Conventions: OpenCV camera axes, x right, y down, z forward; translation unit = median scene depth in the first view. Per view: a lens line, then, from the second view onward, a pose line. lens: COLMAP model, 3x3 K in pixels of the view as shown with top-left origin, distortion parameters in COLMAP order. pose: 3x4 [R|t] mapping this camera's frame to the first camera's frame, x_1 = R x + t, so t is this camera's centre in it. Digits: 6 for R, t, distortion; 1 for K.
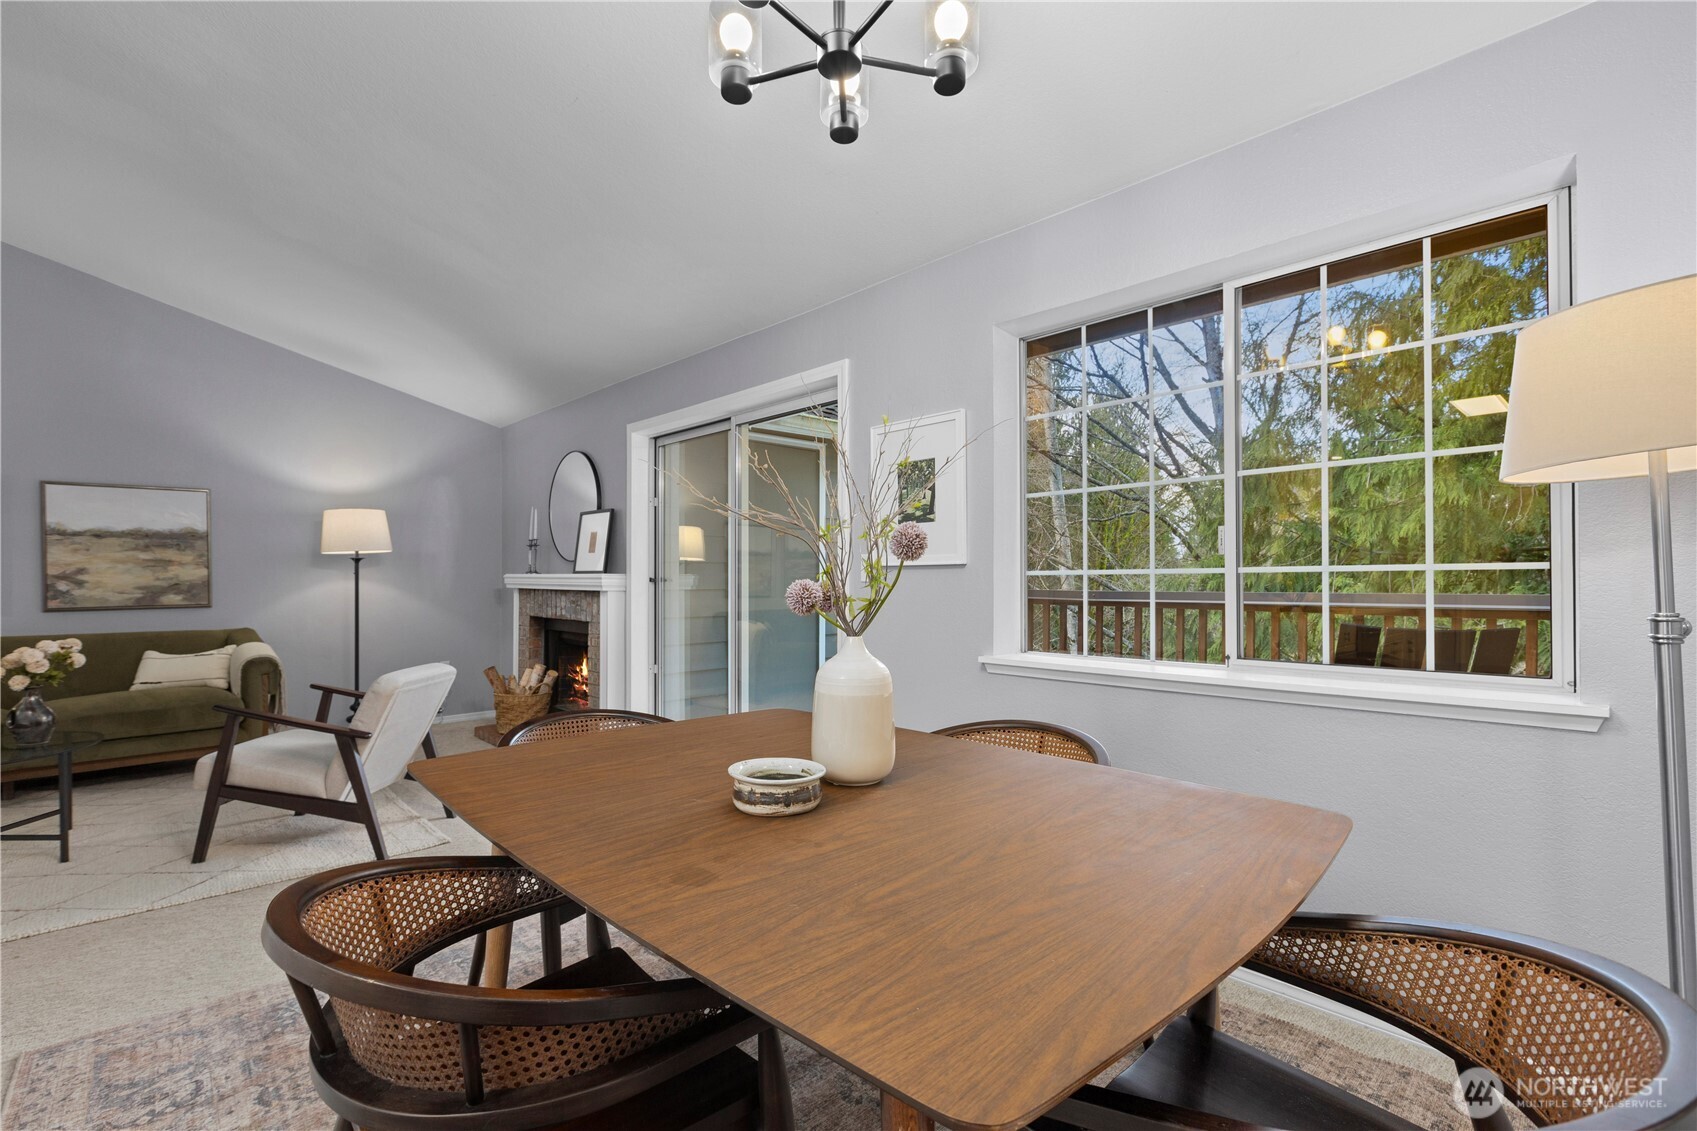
lens RADIAL K [[754.3, 0, 841.6], [0, 754.3, 581.5], [0, 0, 1]] dist [-0.002521, -0.000556]
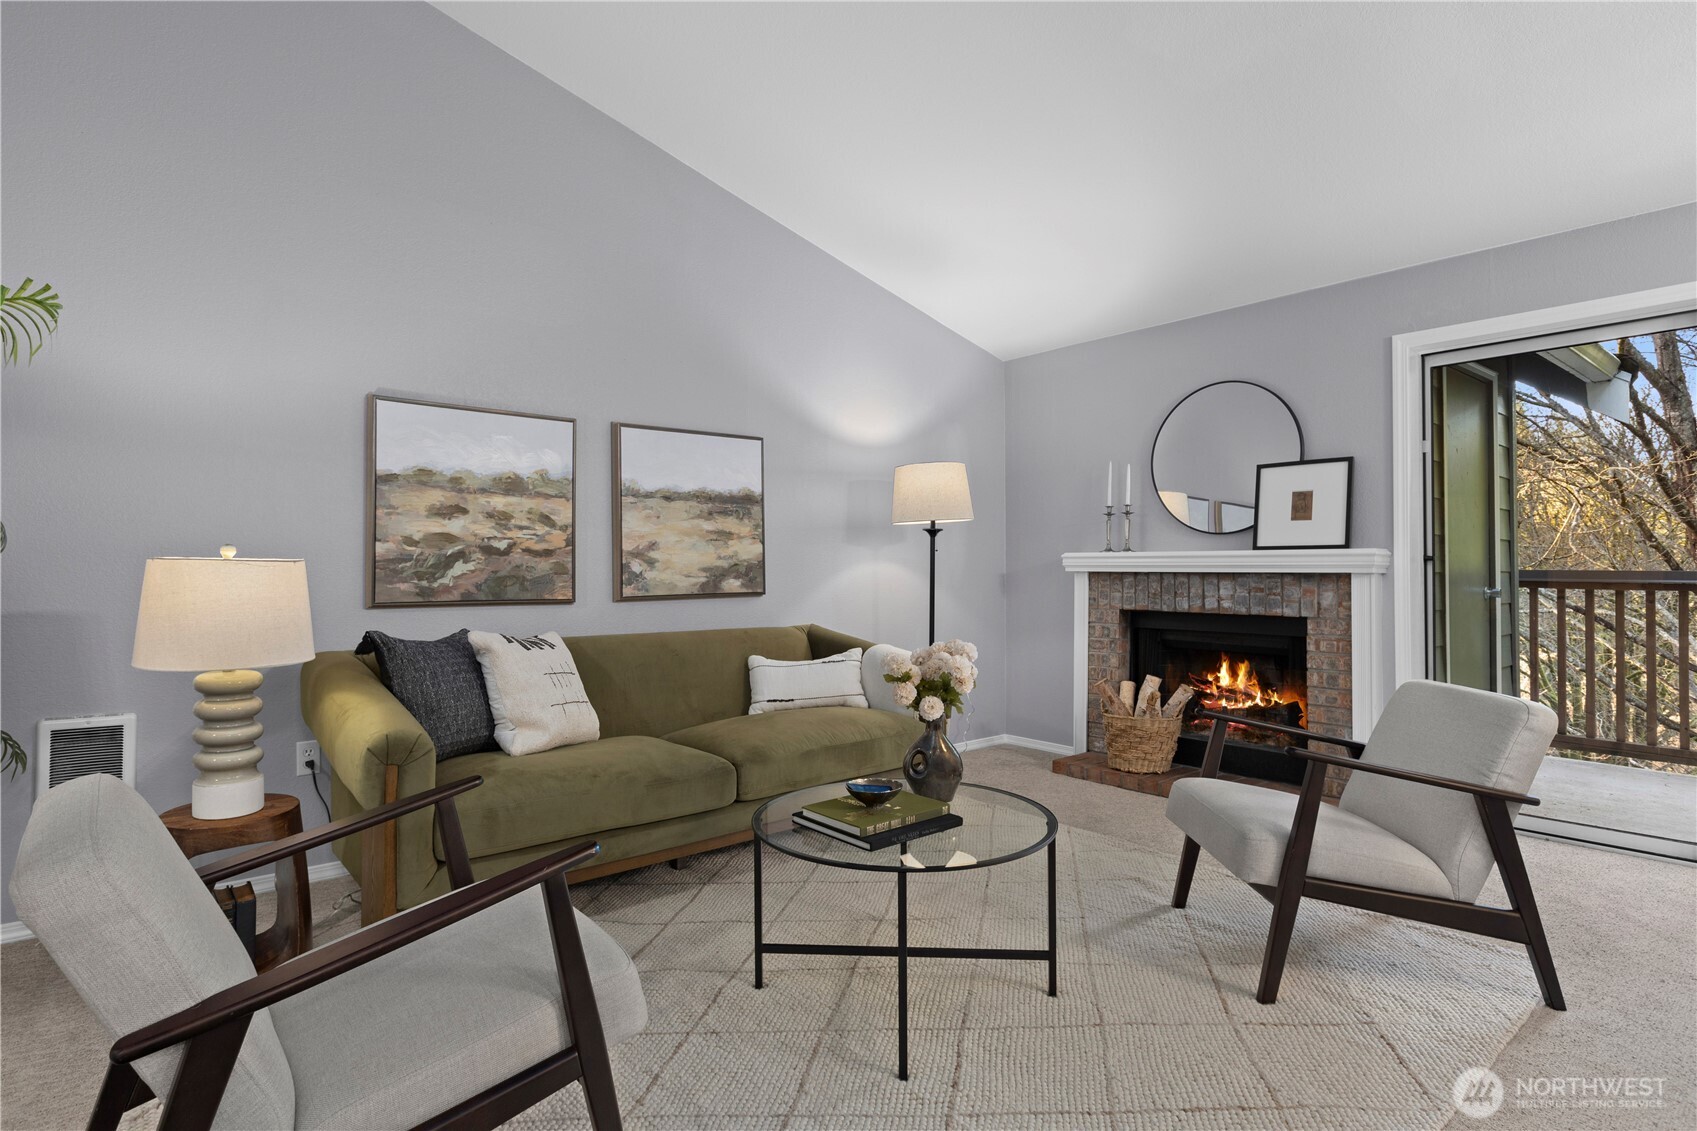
lens RADIAL K [[861.8, 0, 848.5], [0, 861.8, 565.5], [0, 0, 1]] dist [0.000797, -0.000030]
pose [[0.998031, -0.001343, -0.062713, -1.135607], [0.000864, 0.999970, -0.007665, 0.017473], [0.062722, 0.007596, 0.998002, 0.257184]]
